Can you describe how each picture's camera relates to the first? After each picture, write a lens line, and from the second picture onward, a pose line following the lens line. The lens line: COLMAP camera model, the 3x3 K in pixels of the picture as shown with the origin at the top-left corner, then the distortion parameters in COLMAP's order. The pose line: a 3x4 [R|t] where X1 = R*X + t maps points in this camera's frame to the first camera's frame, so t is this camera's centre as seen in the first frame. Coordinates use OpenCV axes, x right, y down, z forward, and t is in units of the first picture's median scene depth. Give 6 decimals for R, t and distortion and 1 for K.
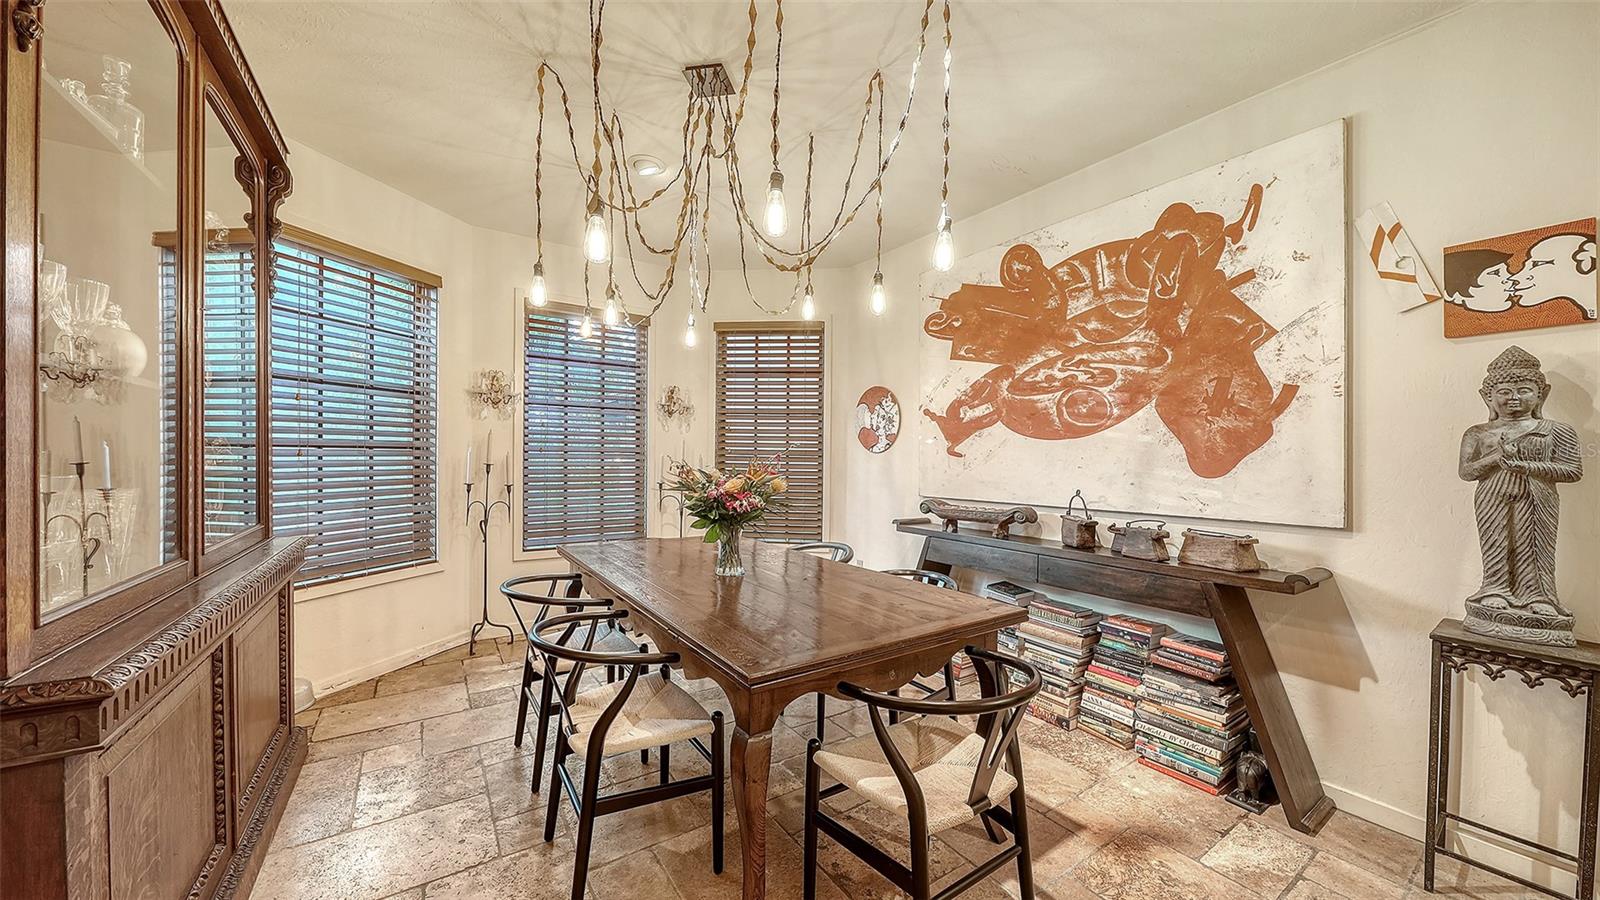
lens RADIAL K [[554.2, 0, 800.3], [0, 554.2, 455.7], [0, 0, 1]] dist [0.000456, -0.002113]
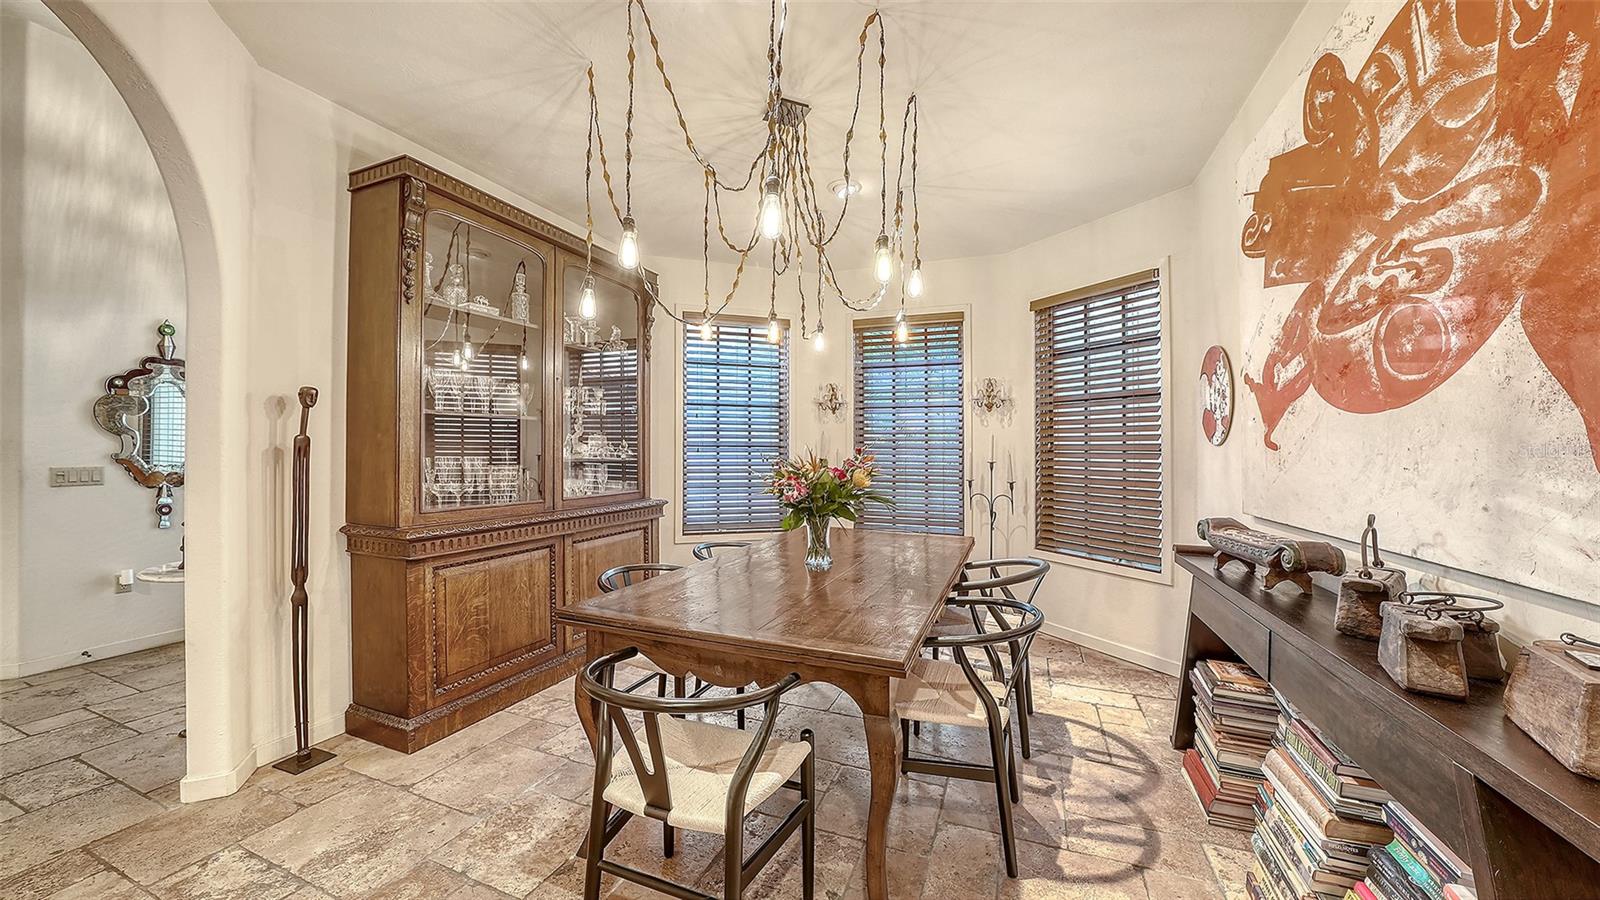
lens RADIAL K [[562.0, 0, 803.1], [0, 562.0, 440.3], [0, 0, 1]] dist [-0.017975, 0.000302]
pose [[0.560331, -0.022182, -0.827972, 0.600857], [-0.000103, 0.999639, -0.026851, 0.009613], [0.828269, 0.015131, 0.560127, 0.310276]]
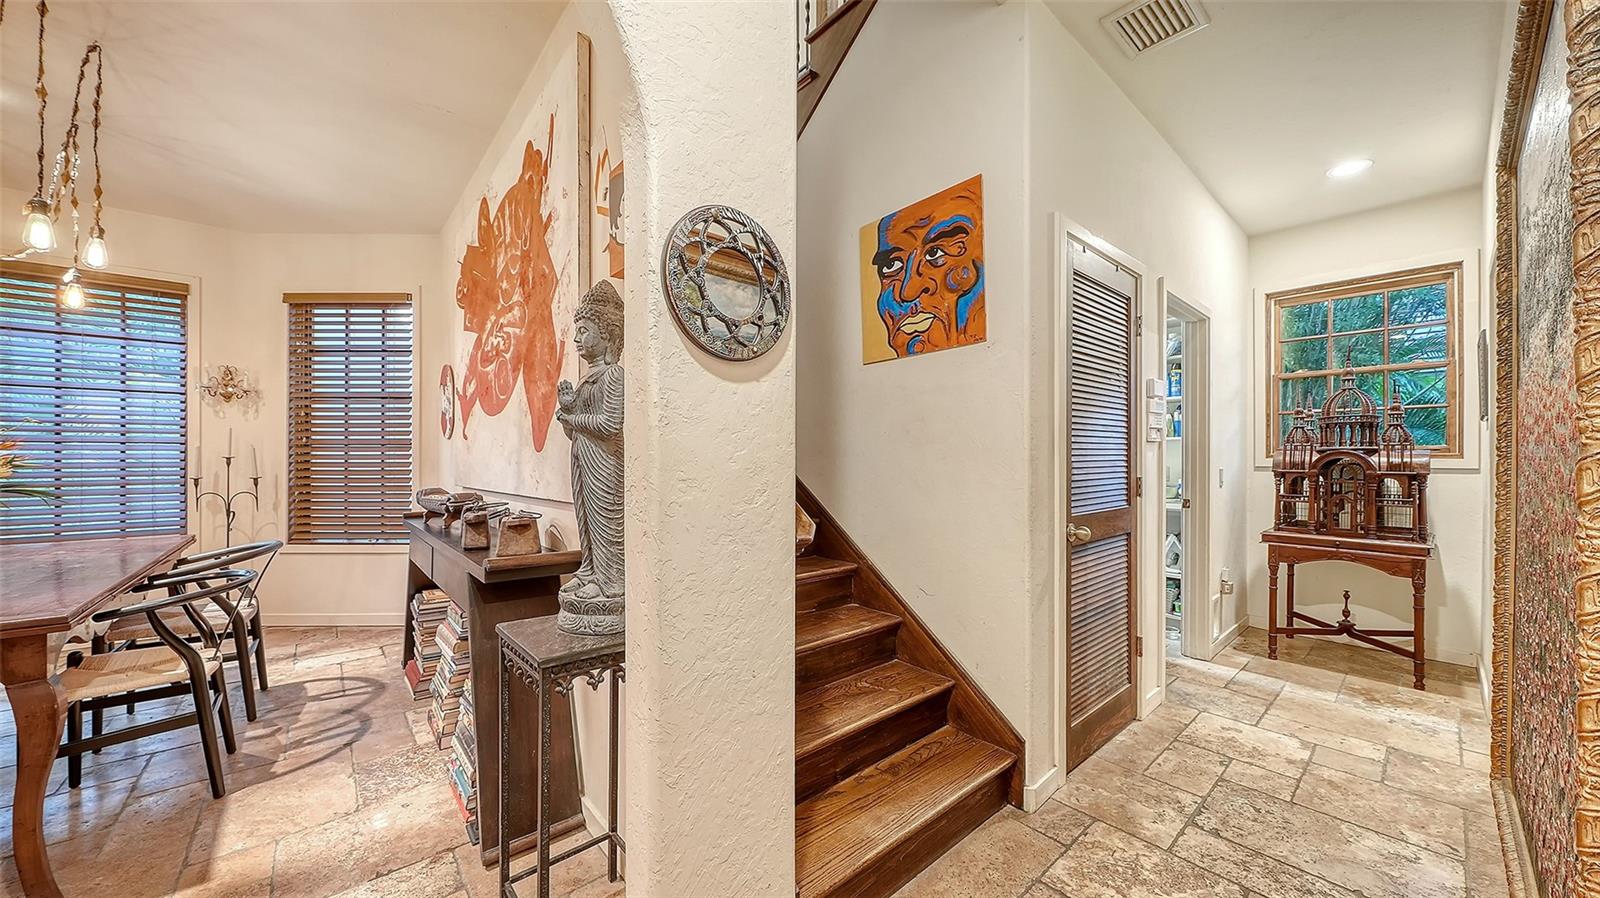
lens RADIAL K [[560.0, 0, 795.1], [0, 560.0, 451.3], [0, 0, 1]] dist [-0.000139, -0.002570]
pose [[0.994171, -0.012982, 0.107034, 0.867425], [0.013973, 0.999866, -0.008512, 0.043218], [-0.106910, 0.009958, 0.994219, 0.065262]]
